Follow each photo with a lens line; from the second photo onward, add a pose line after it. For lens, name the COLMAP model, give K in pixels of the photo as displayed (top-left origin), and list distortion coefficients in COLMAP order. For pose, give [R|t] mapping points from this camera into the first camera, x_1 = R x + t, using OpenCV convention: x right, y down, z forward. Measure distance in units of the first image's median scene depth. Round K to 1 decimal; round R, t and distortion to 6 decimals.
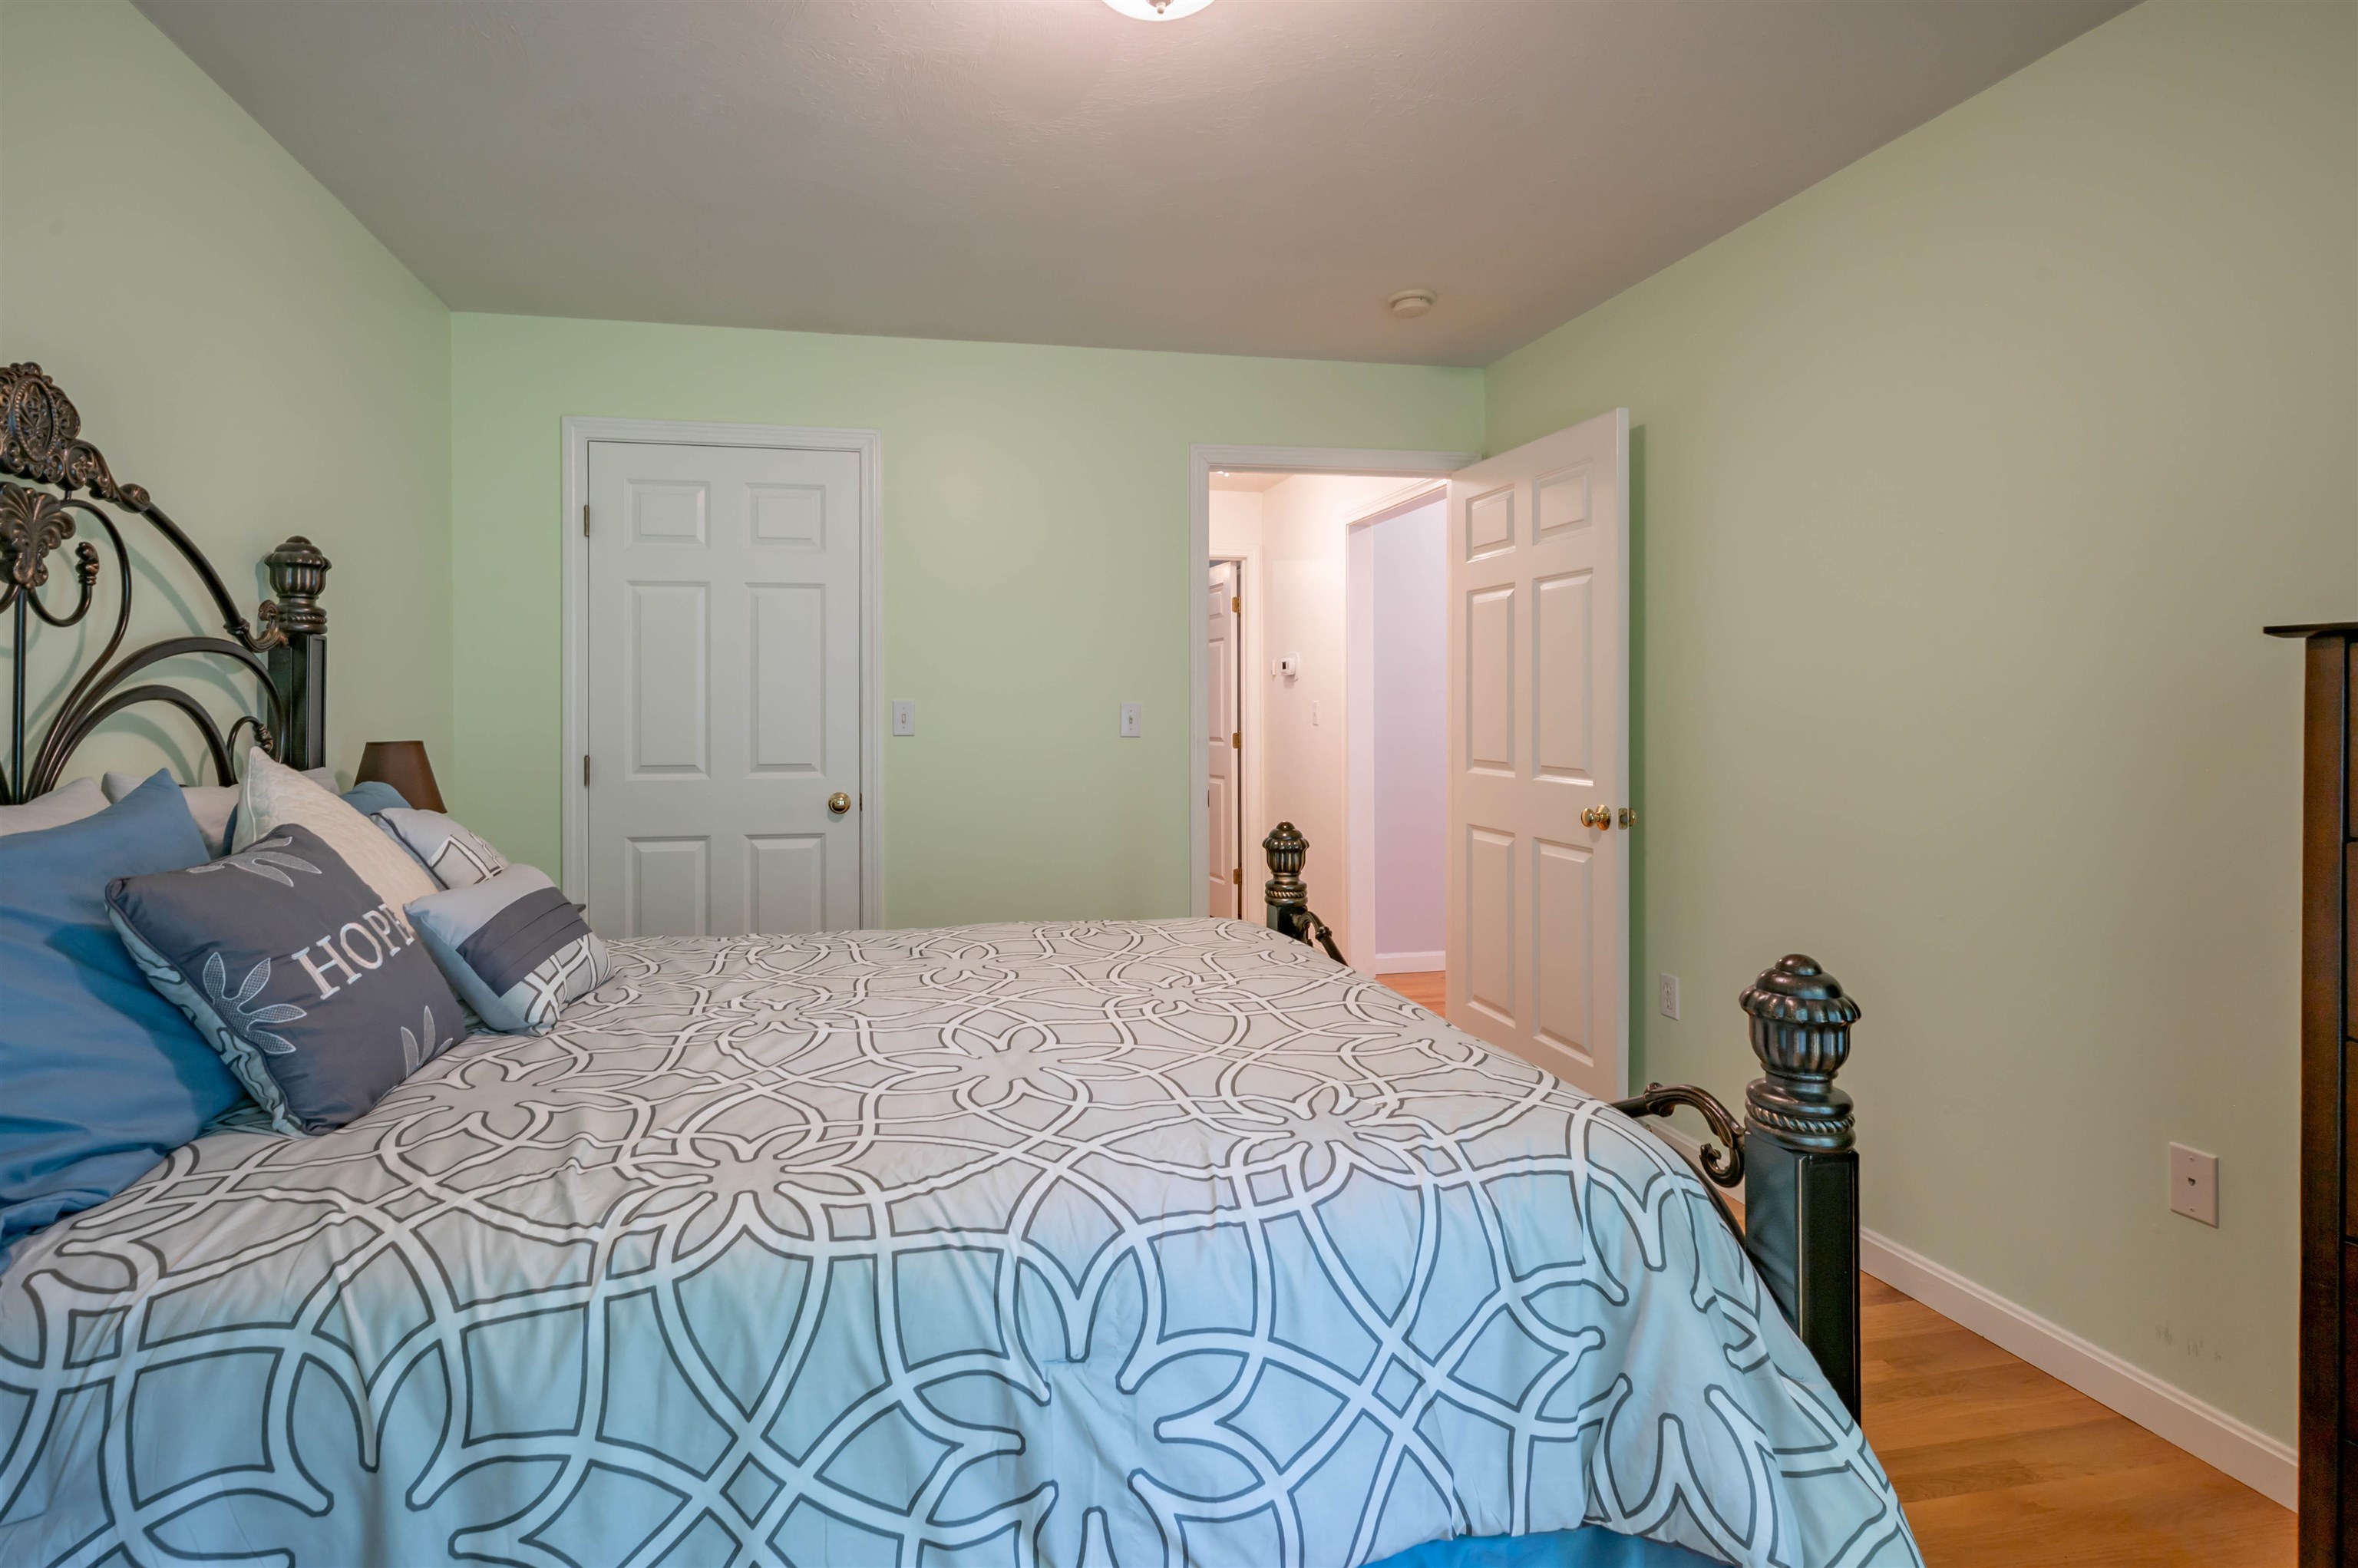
lens RADIAL K [[1166.9, 0, 1092.4], [0, 1166.9, 706.3], [0, 0, 1]] dist [0.000319, 0.001470]
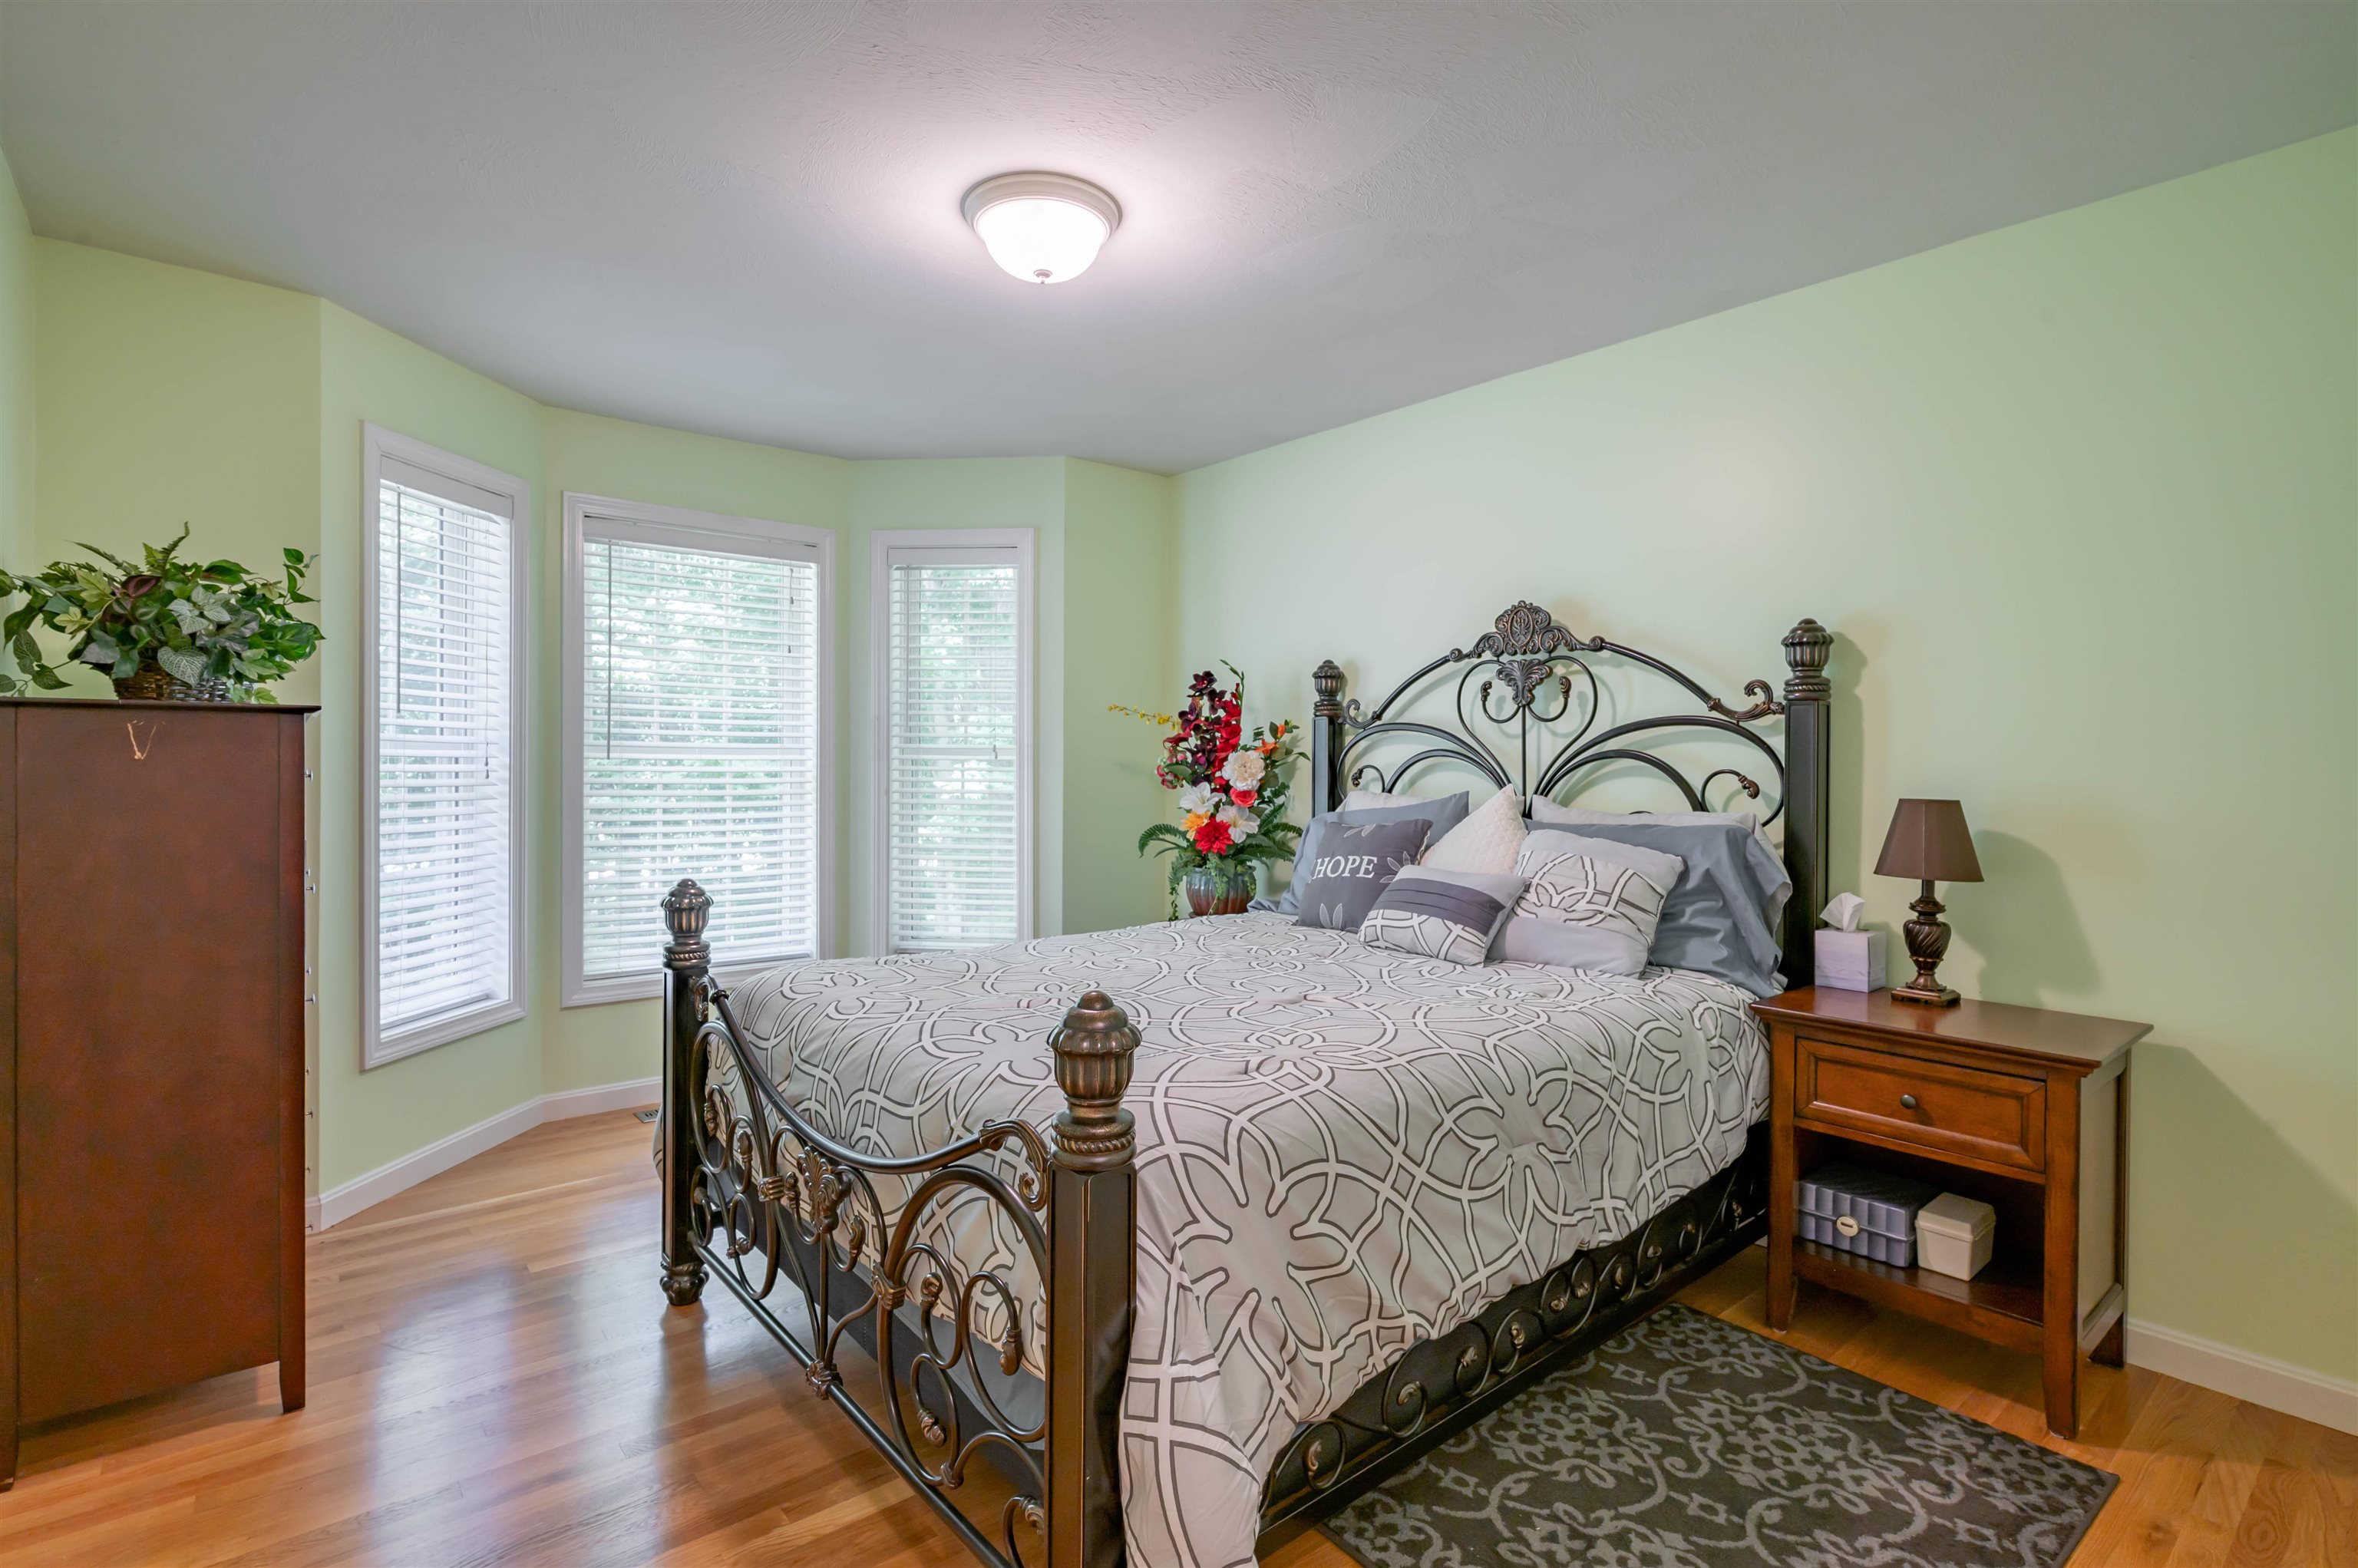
lens RADIAL K [[1083.1, 0, 1179.0], [0, 1083.1, 784.0], [0, 0, 1]] dist [0.025576, 0.000183]
pose [[-0.873246, 0.008550, -0.487205, 0.579383], [-0.005086, 0.999632, 0.026658, -0.008418], [0.487253, 0.025757, -0.872881, 2.317556]]
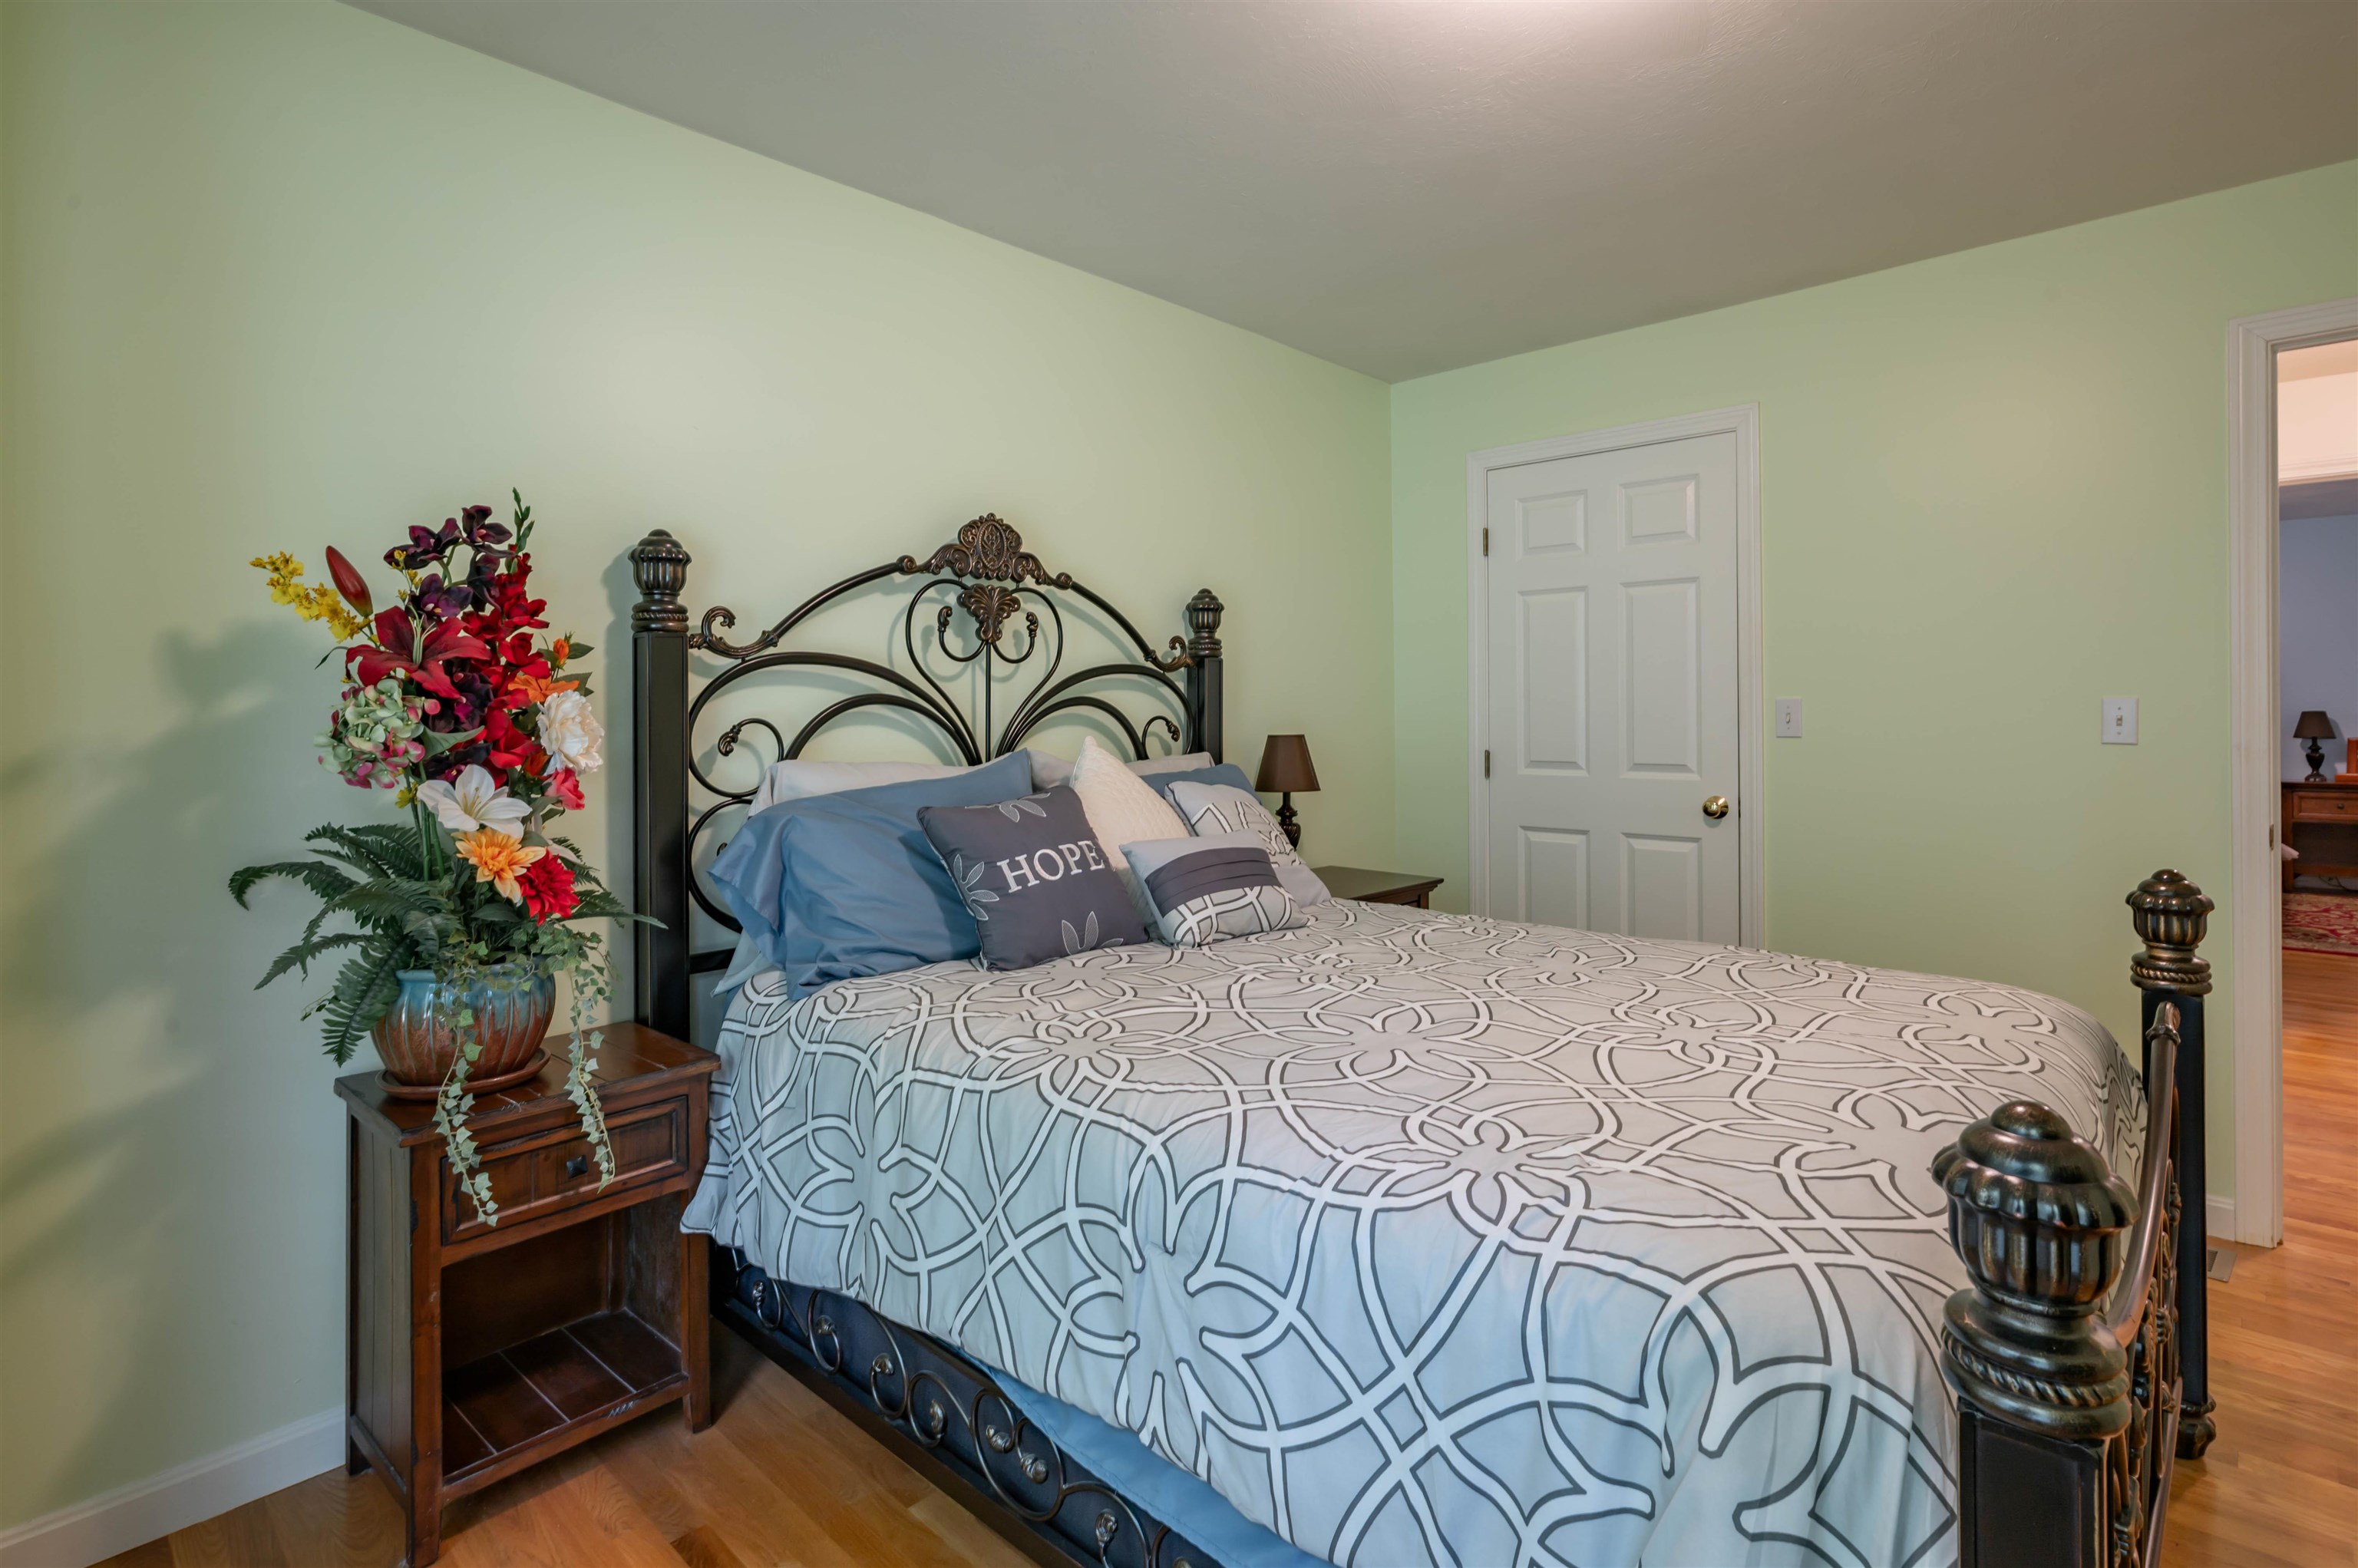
lens RADIAL K [[1172.0, 0, 1169.3], [0, 1172.0, 714.1], [0, 0, 1]] dist [0.002031, 0.001255]
pose [[0.576941, -0.000520, -0.816786, 0.636225], [0.007317, 0.999963, 0.004532, -0.000644], [0.816753, -0.008591, 0.576923, 0.199319]]
